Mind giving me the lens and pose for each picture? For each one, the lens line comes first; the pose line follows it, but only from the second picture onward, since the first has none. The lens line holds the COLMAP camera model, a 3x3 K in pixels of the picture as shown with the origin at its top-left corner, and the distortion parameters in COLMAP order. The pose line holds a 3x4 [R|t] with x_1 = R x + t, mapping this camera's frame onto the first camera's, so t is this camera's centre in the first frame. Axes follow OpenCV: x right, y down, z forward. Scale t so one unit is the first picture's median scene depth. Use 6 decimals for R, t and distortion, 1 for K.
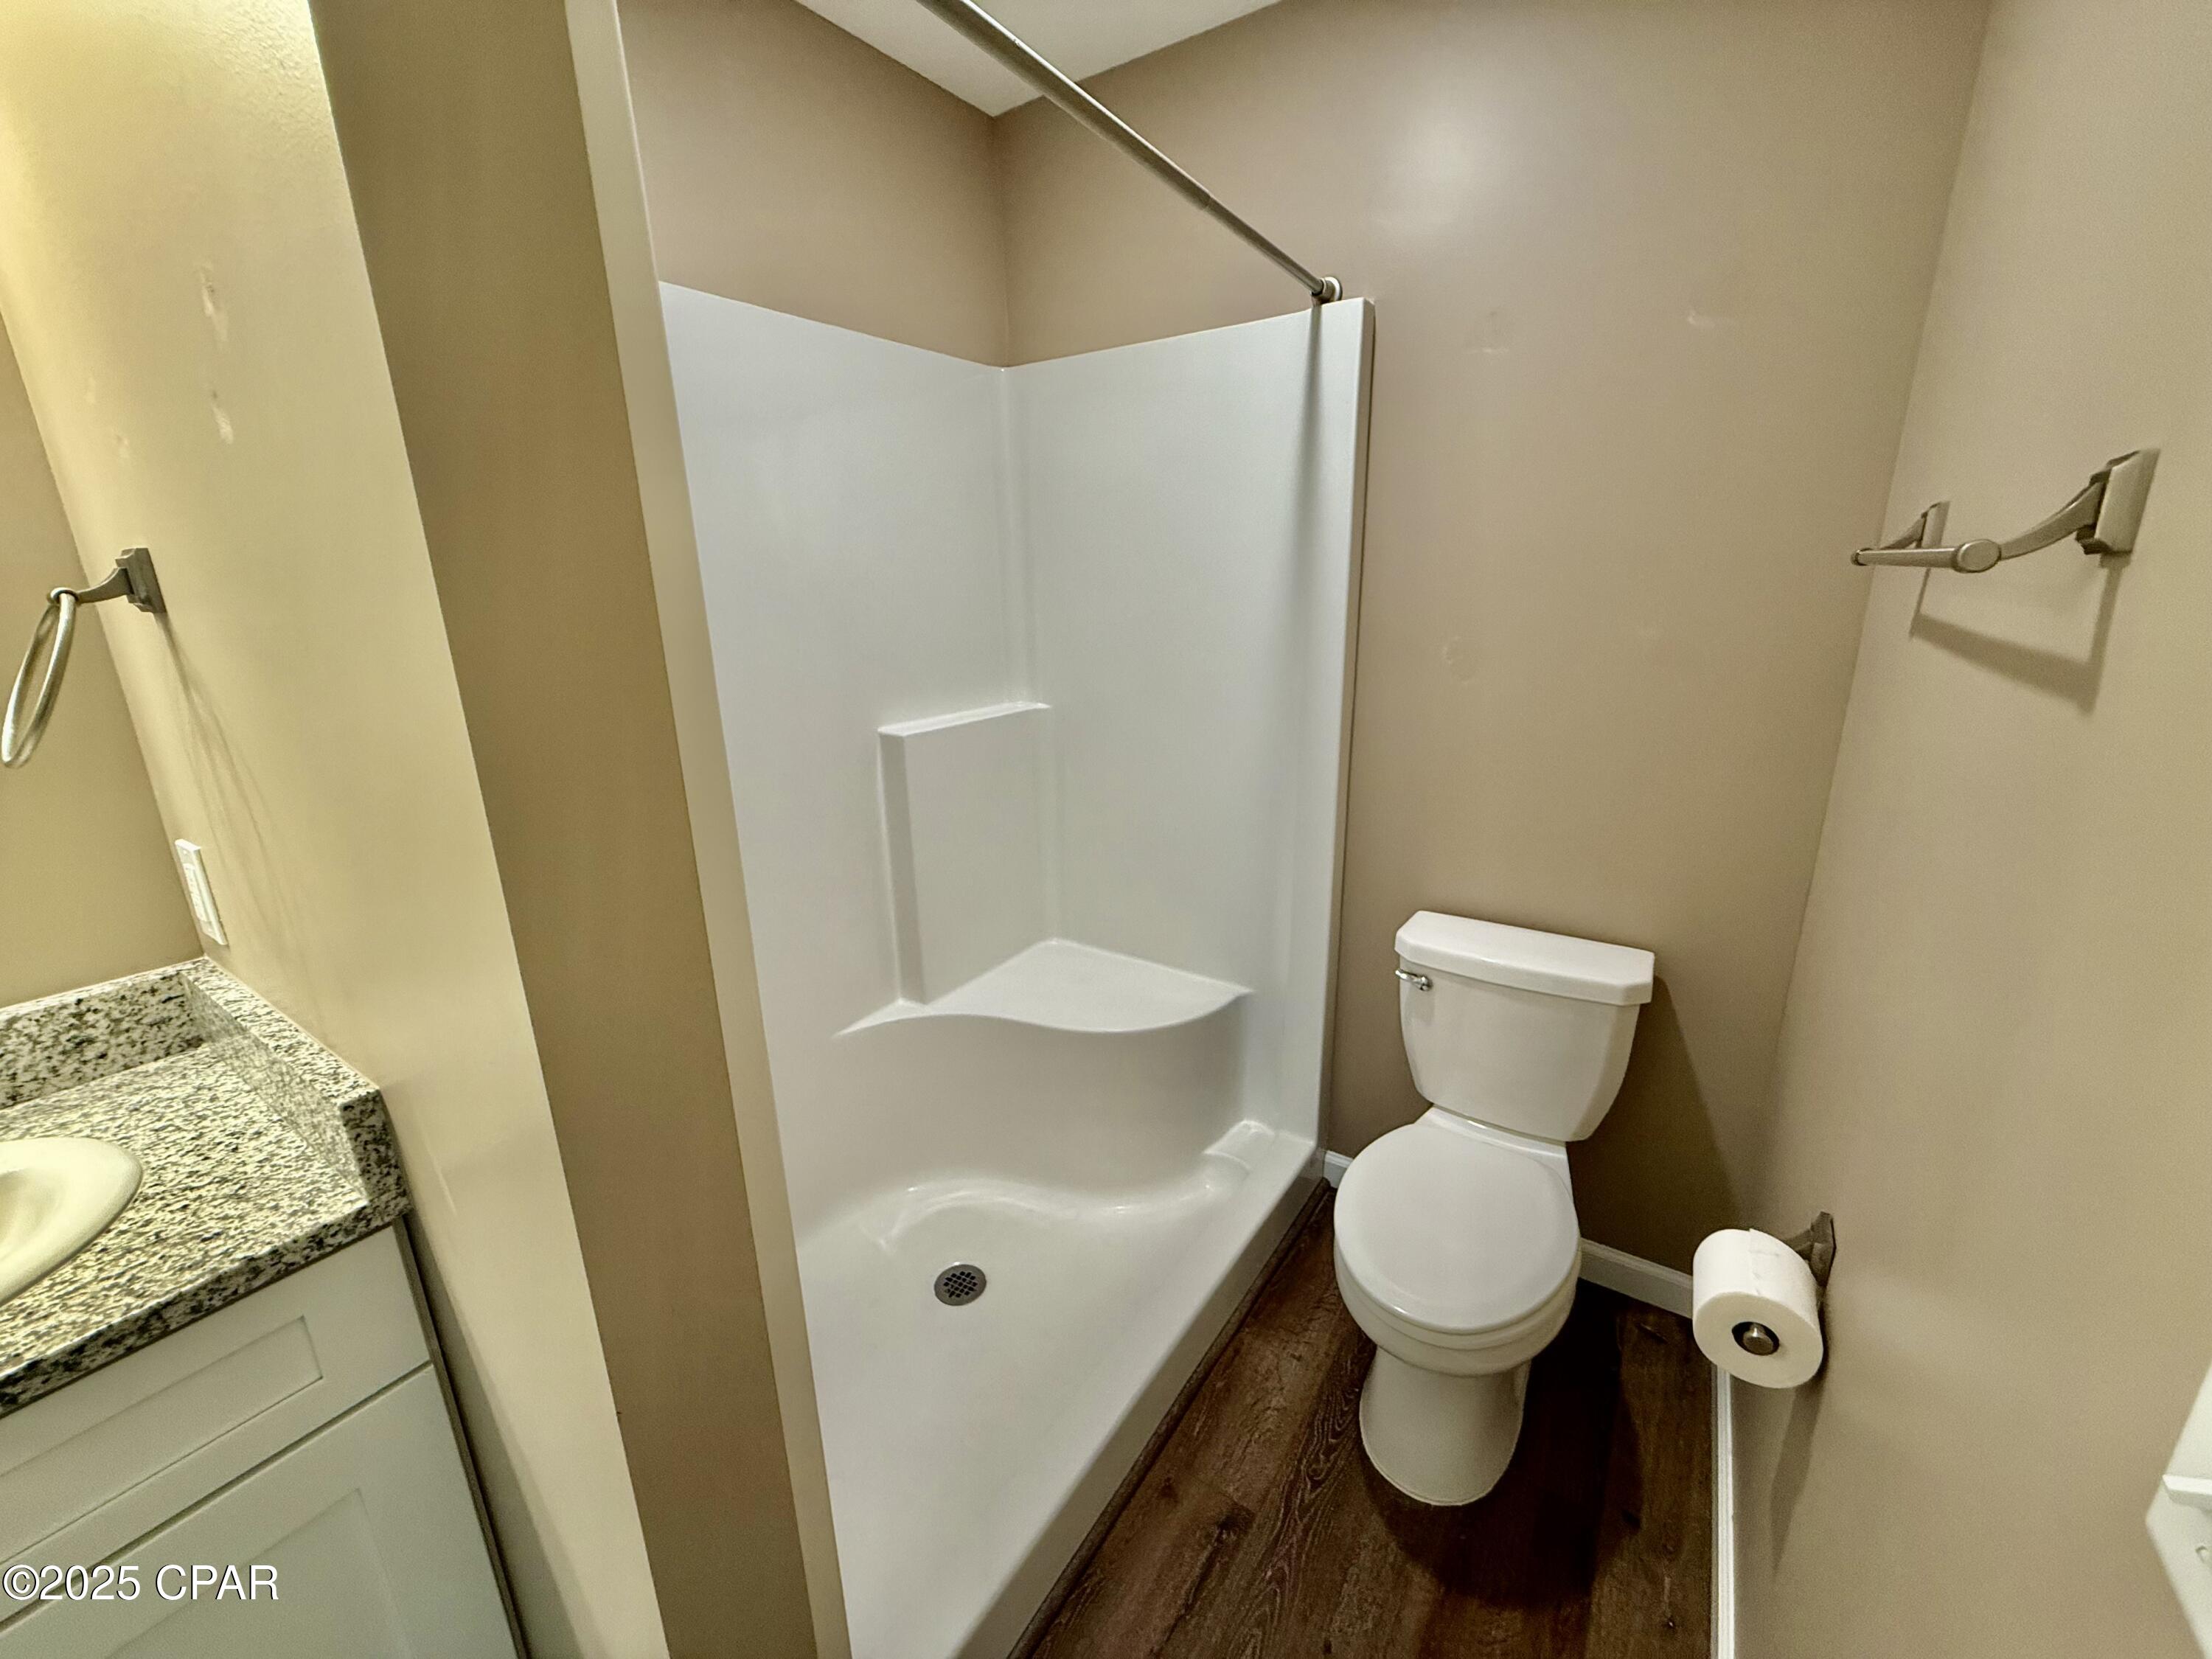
lens RADIAL K [[879.4, 0, 1099.3], [0, 879.4, 827.9], [0, 0, 1]] dist [-0.000728, 0.000636]
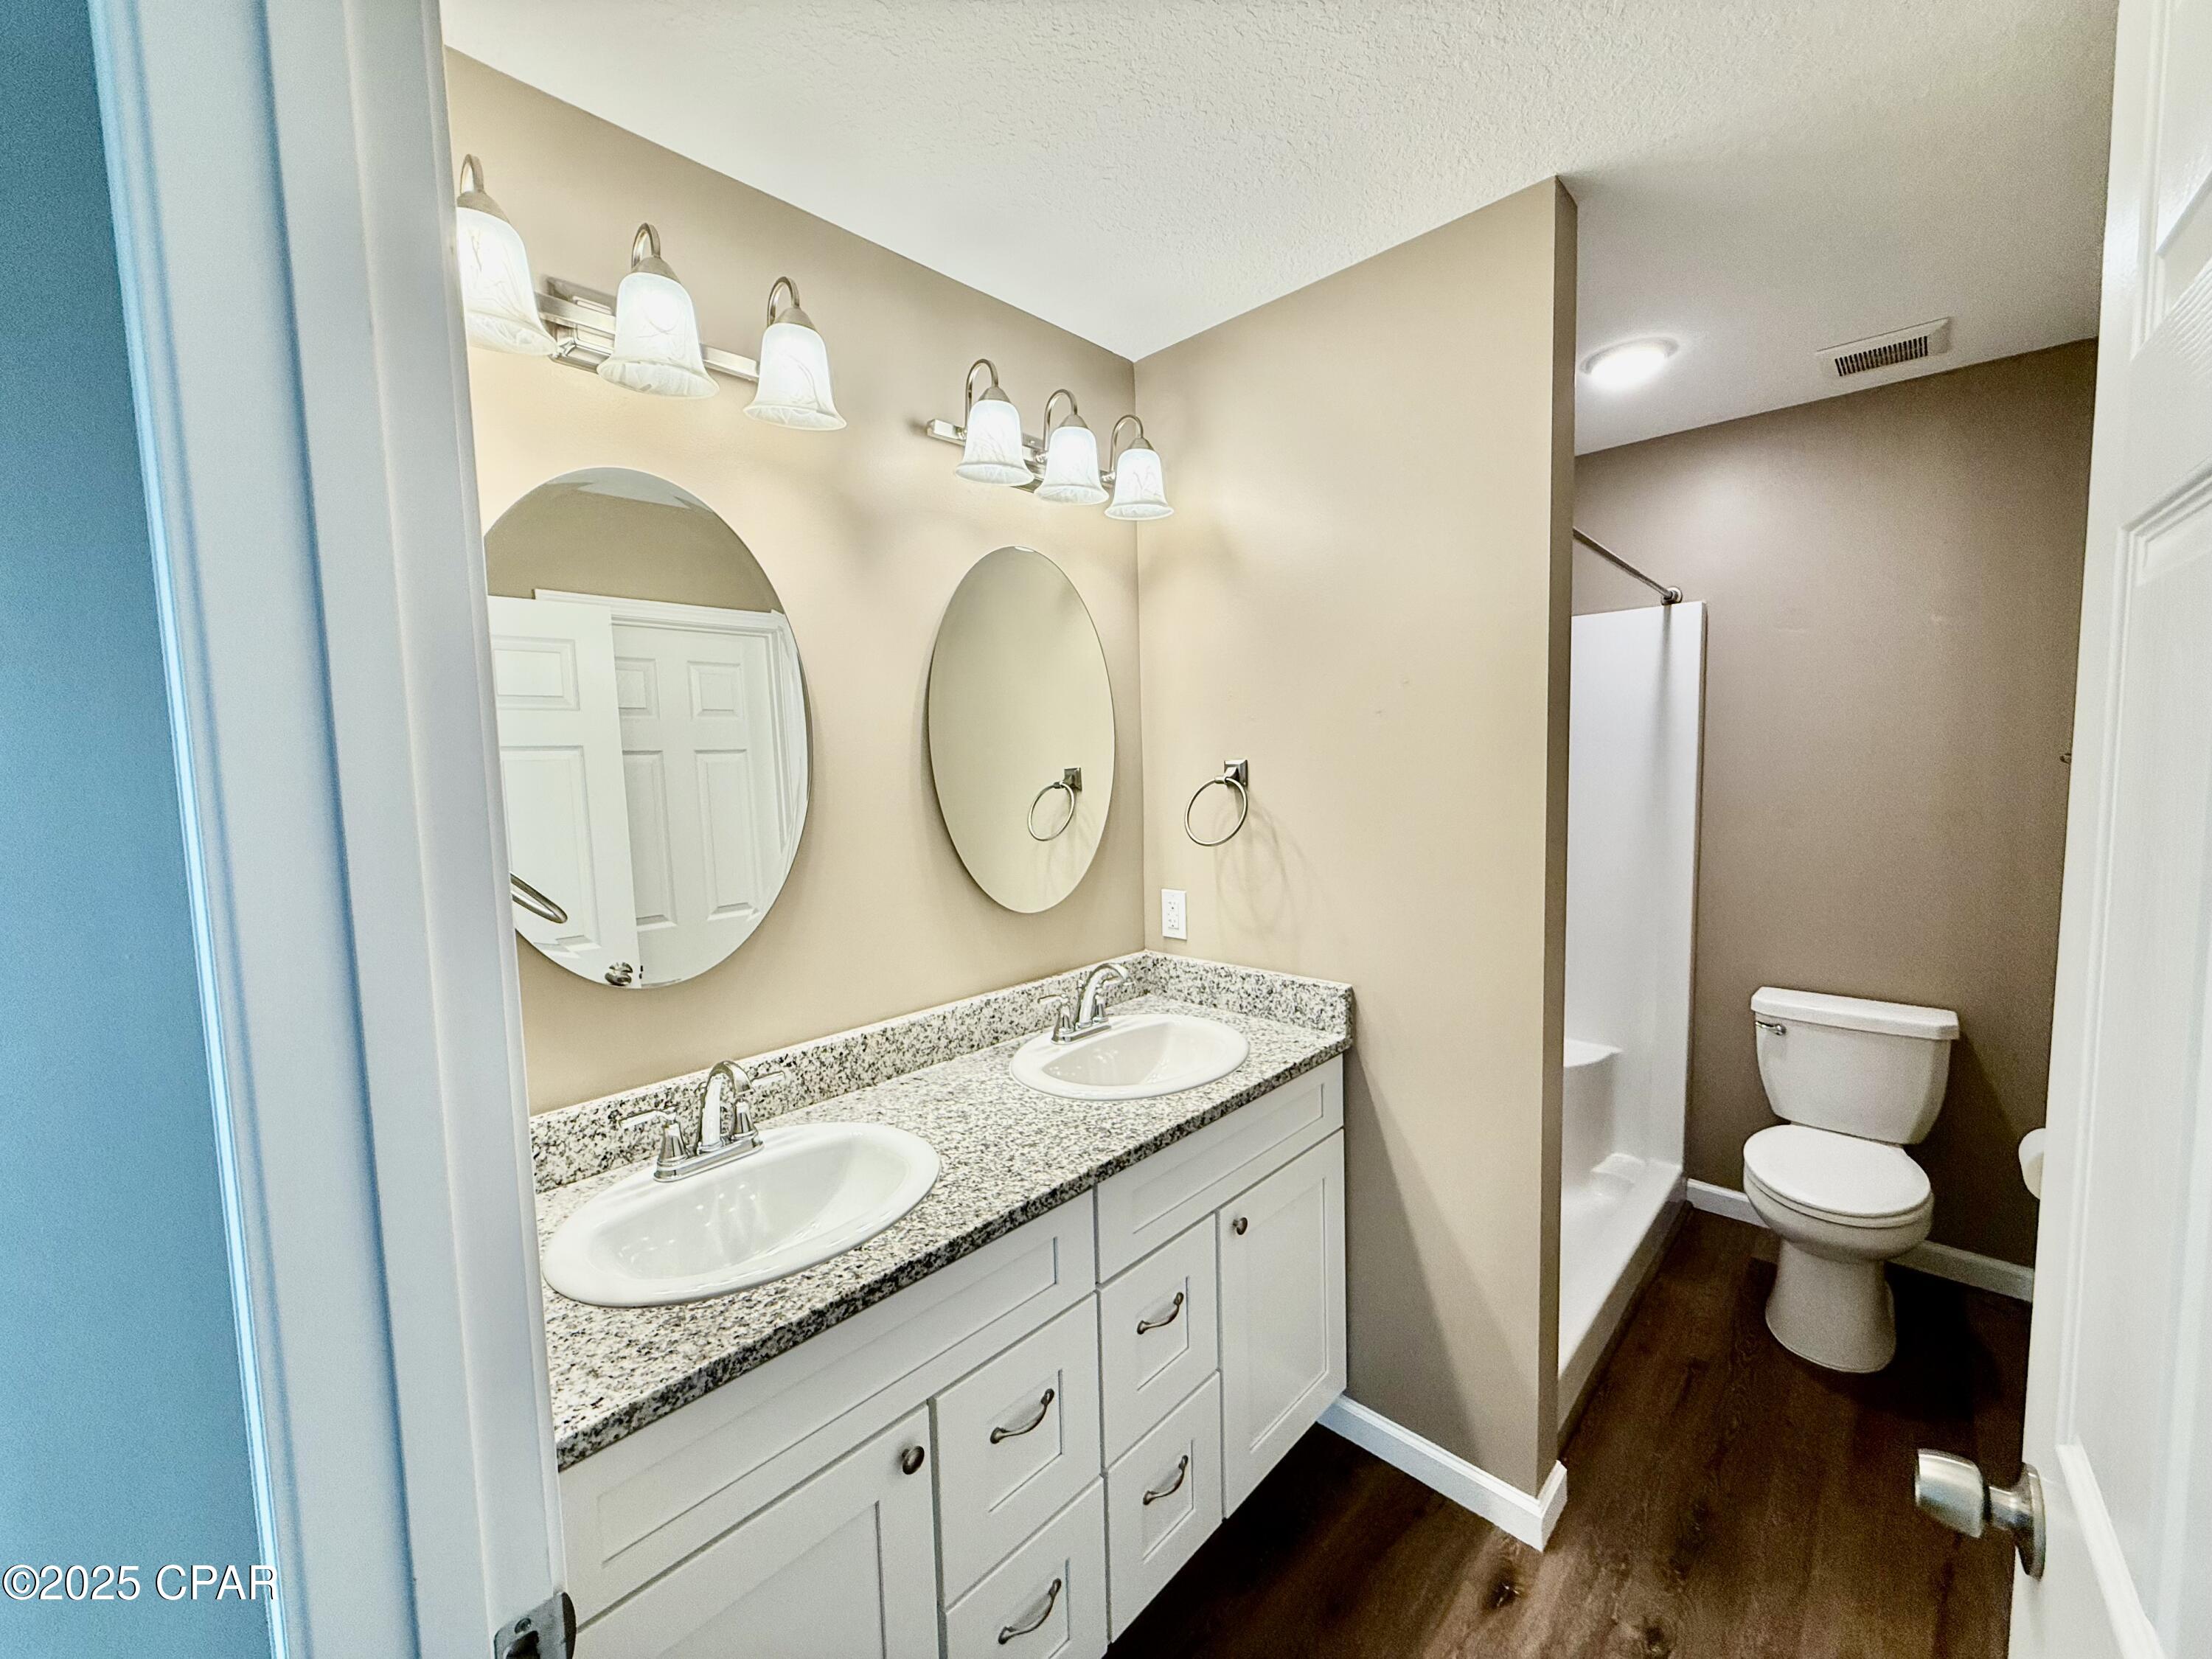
lens RADIAL K [[879.4, 0, 1105.9], [0, 879.4, 828.9], [0, 0, 1]] dist [-0.000728, 0.000636]
pose [[0.987613, 0.010746, -0.156544, -0.895483], [-0.040006, 0.981926, -0.184987, 0.281699], [0.151726, 0.188958, 0.970193, -1.151099]]
